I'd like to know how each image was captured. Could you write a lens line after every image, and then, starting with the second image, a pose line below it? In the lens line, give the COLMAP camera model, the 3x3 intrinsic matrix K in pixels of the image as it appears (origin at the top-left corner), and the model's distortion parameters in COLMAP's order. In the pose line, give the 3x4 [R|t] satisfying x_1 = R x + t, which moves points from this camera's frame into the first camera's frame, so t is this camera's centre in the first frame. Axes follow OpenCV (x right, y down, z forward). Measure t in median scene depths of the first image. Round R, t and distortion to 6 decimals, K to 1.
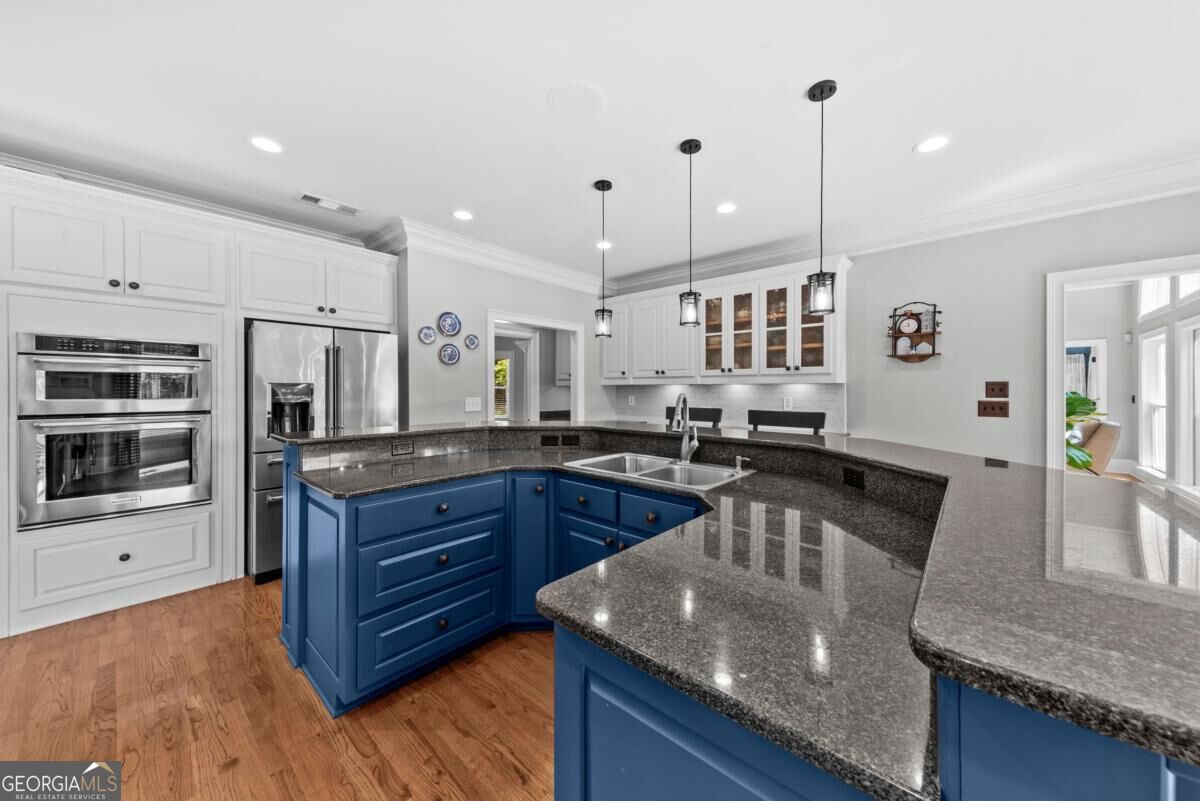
lens RADIAL K [[415.2, 0, 590.1], [0, 415.2, 382.1], [0, 0, 1]] dist [0.012720, -0.001158]
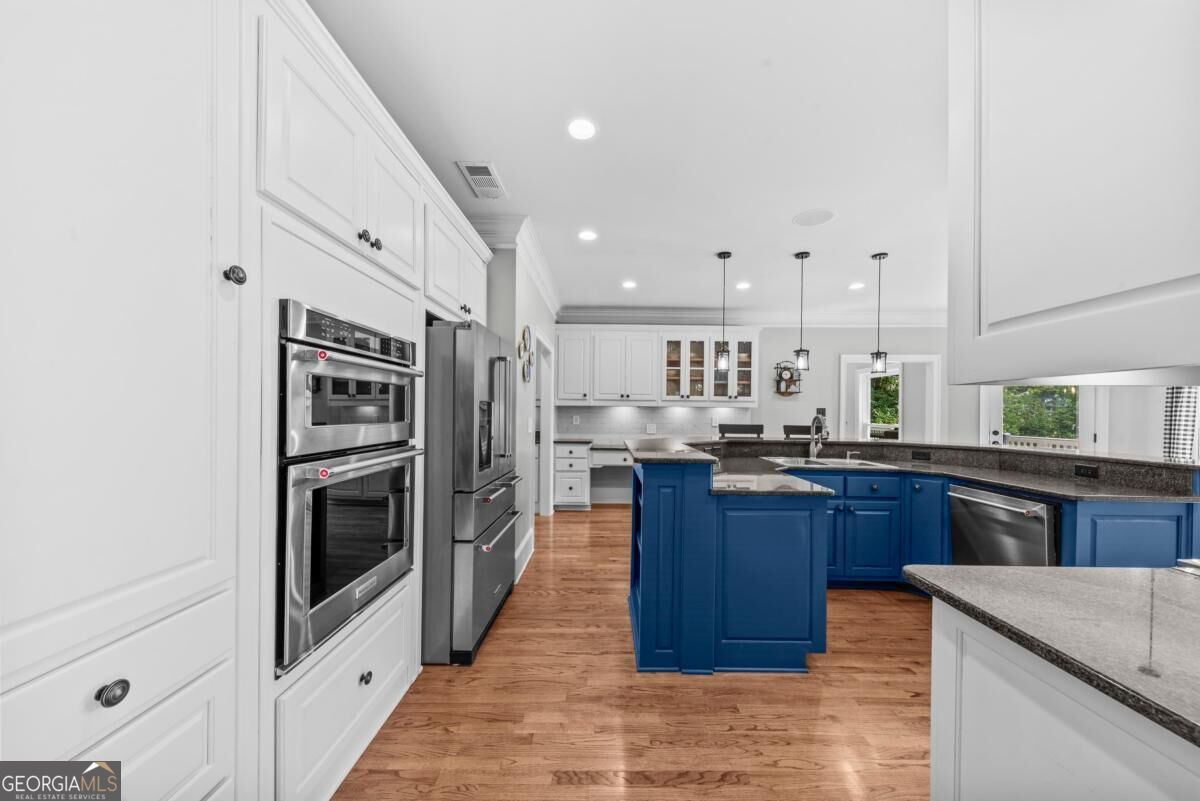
lens RADIAL K [[415.2, 0, 601.4], [0, 415.2, 399.7], [0, 0, 1]] dist [0.012720, -0.001158]
pose [[0.746079, 0.023421, 0.665445, -0.929919], [-0.021092, 0.999711, -0.011538, 0.003225], [-0.665523, -0.005428, 0.746358, 0.230162]]
